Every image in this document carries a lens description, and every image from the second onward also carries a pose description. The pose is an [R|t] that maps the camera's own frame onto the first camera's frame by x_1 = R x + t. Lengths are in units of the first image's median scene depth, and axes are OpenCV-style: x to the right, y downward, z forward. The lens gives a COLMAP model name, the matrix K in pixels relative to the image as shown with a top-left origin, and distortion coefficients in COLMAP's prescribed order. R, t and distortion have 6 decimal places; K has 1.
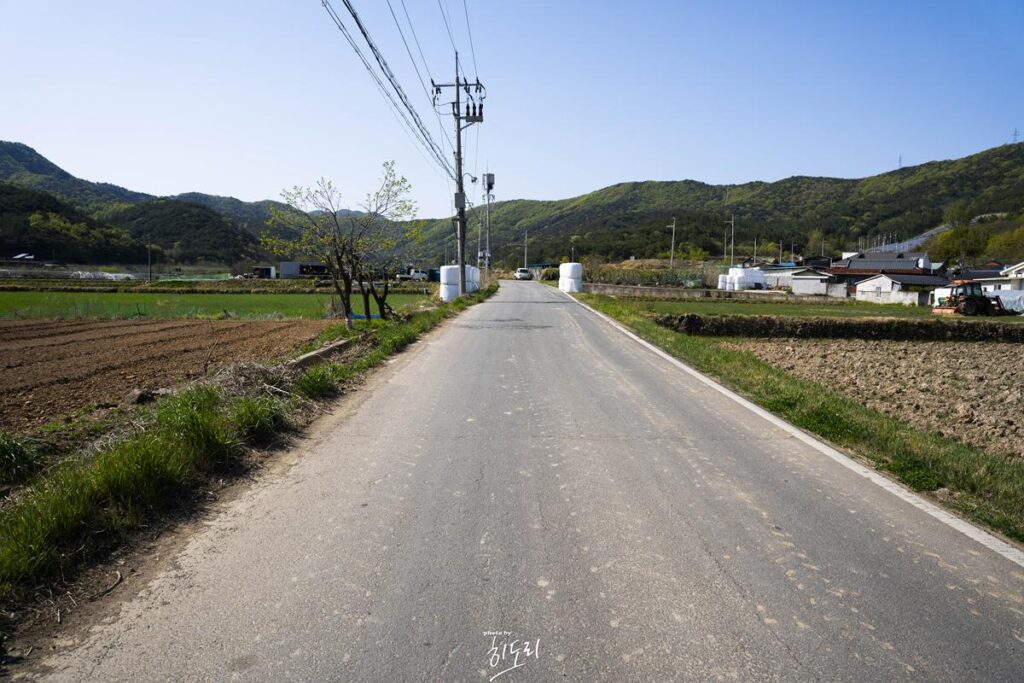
lens RADIAL K [[921.0, 0, 510.9], [0, 921.0, 342.4], [0, 0, 1]] dist [-0.001264, 0.004173]
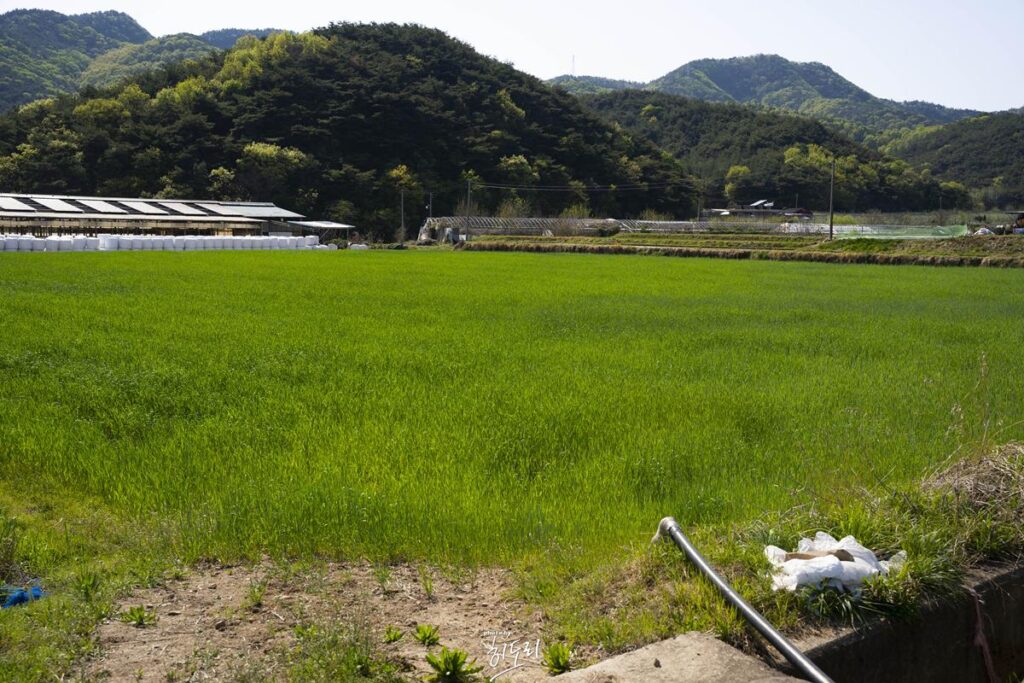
lens RADIAL K [[921.0, 0, 514.5], [0, 921.0, 342.4], [0, 0, 1]] dist [-0.001264, 0.004173]
pose [[0.585836, 0.095584, -0.804773, -0.021189], [-0.052426, 0.995410, 0.080063, -0.026703], [0.808732, -0.004713, 0.588158, 0.351559]]
